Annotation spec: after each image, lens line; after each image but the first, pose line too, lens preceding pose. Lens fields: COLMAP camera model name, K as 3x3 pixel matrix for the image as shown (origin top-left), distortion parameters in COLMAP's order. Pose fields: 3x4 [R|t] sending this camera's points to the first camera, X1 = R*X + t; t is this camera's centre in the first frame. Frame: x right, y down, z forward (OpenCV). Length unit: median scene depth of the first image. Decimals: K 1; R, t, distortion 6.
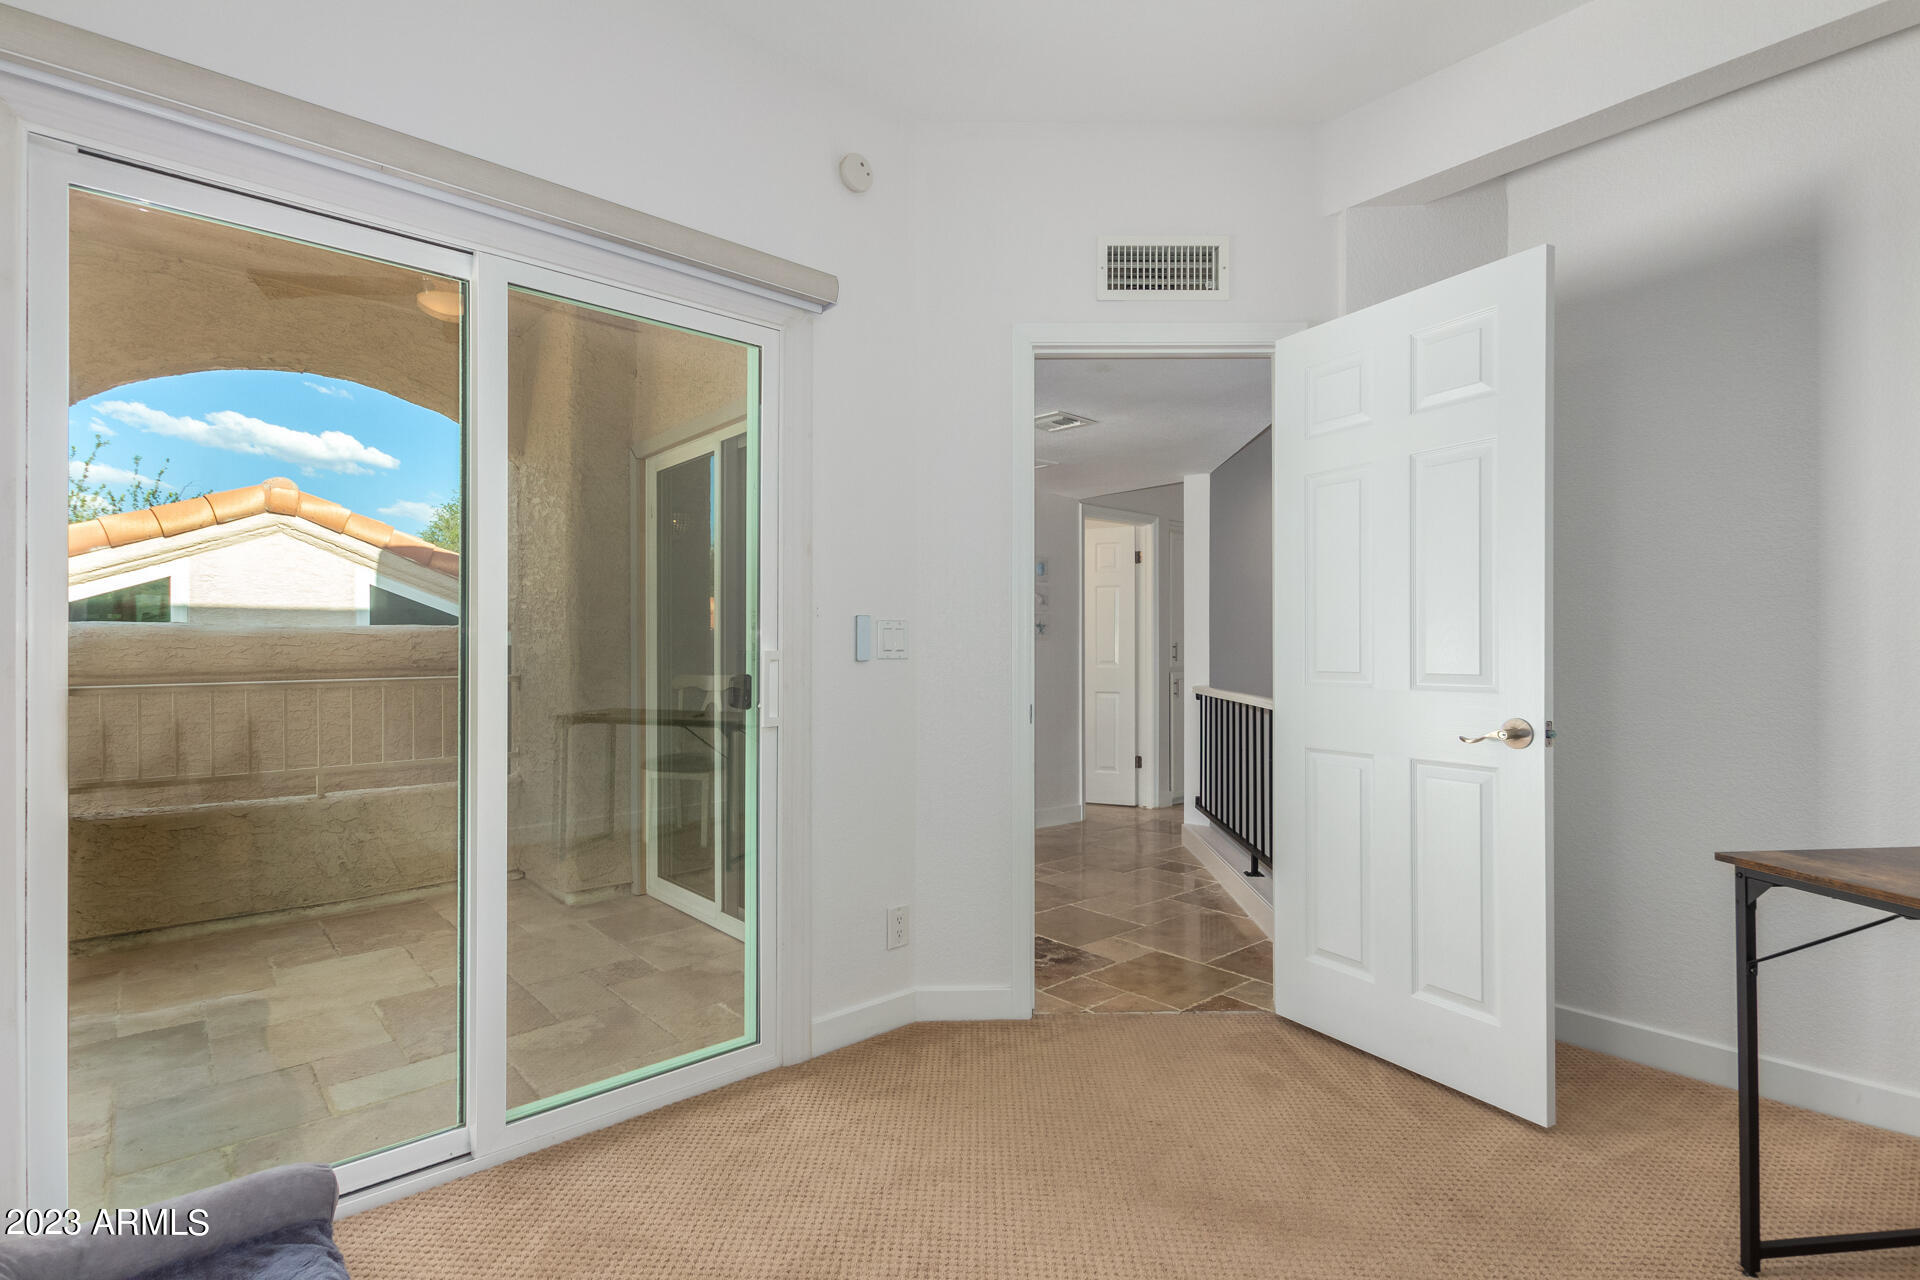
lens RADIAL K [[894.8, 0, 959.8], [0, 894.8, 651.8], [0, 0, 1]] dist [0.000149, 0.000039]
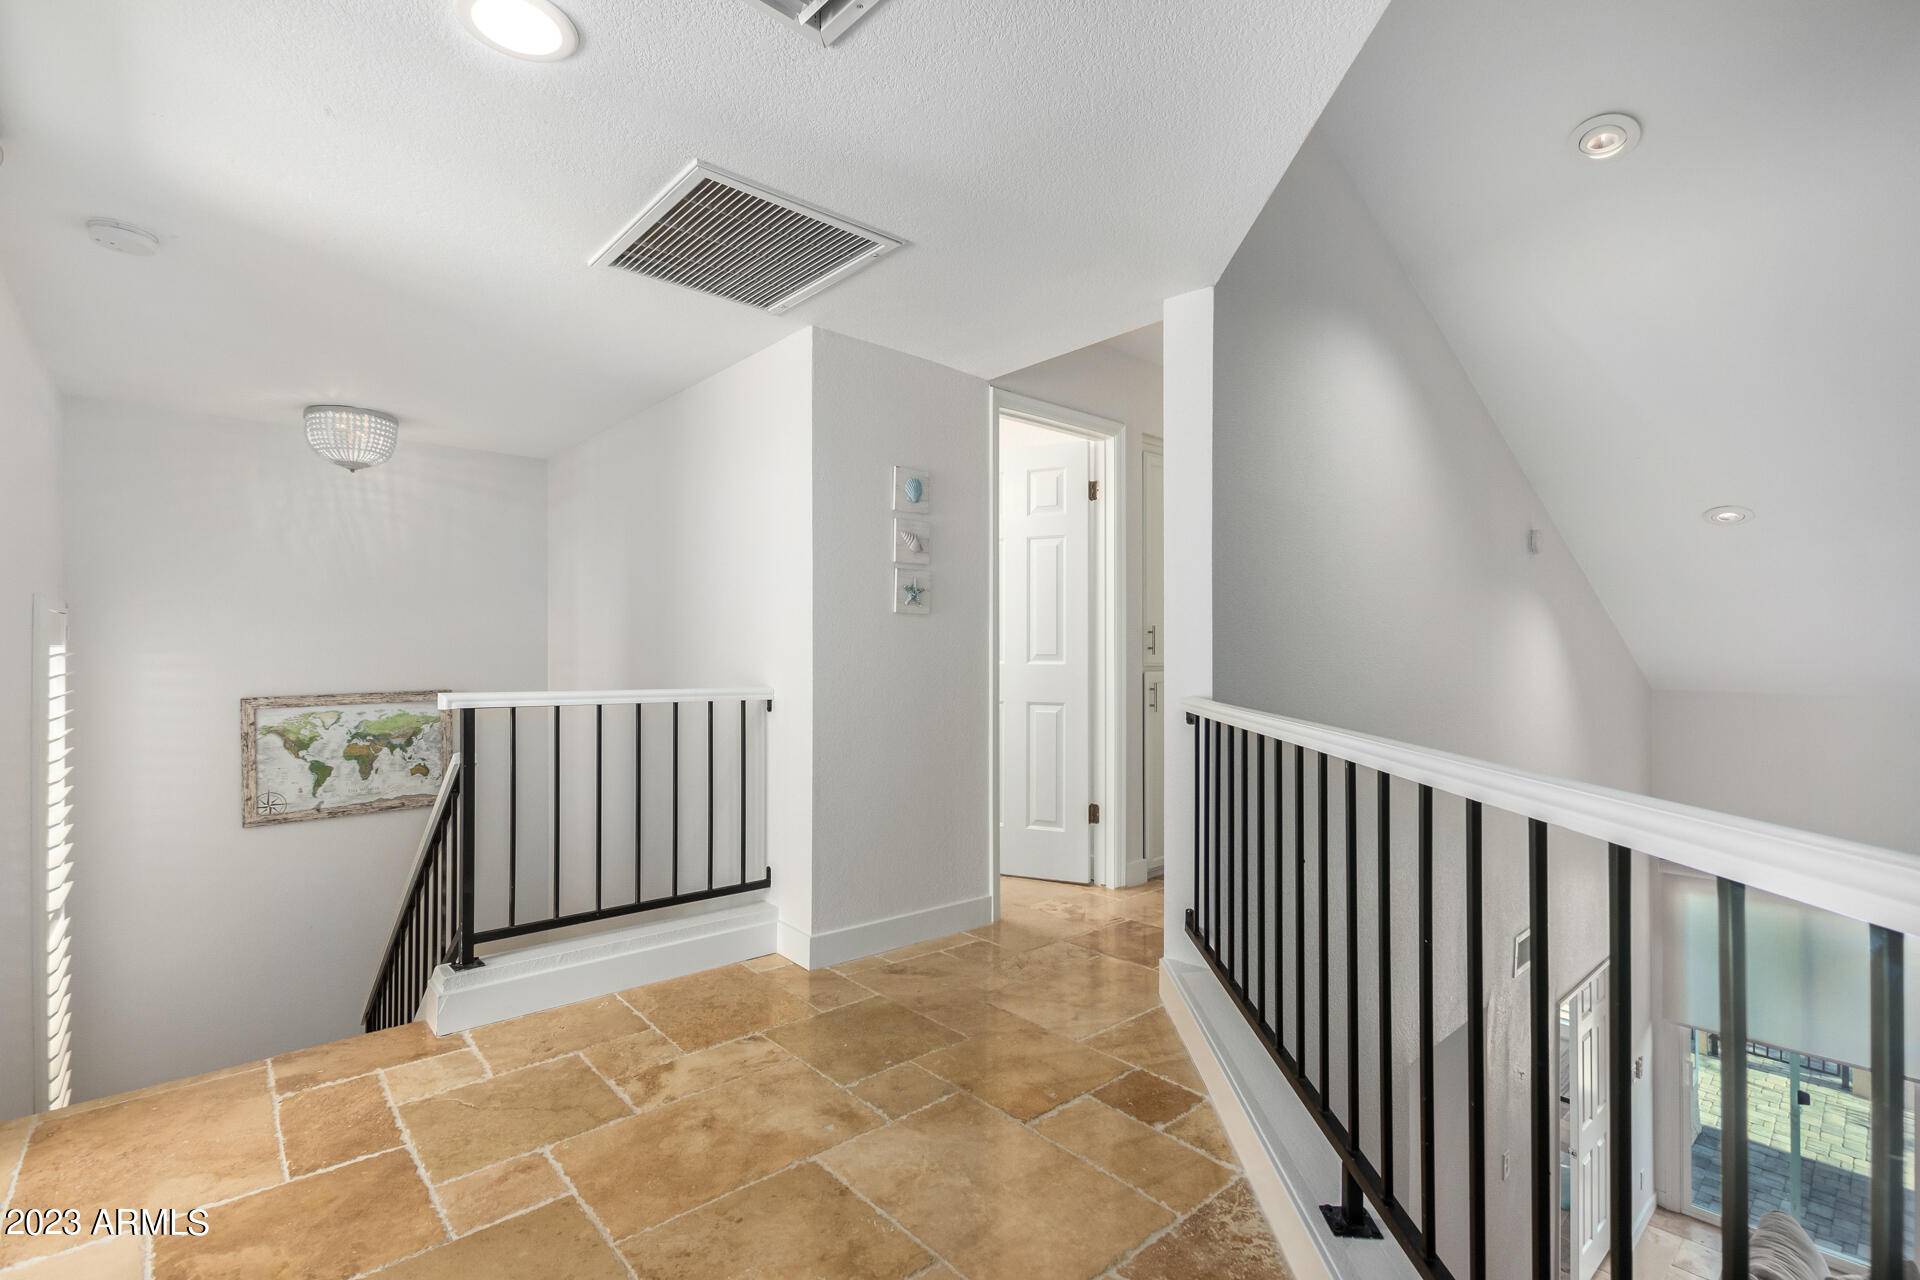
lens RADIAL K [[894.8, 0, 959.5], [0, 894.8, 640.6], [0, 0, 1]] dist [0.000149, 0.000039]
pose [[0.999858, 0.002022, 0.016758, 0.102470], [-0.001808, 0.999917, -0.012755, 0.009479], [-0.016783, 0.012723, 0.999778, 0.400841]]
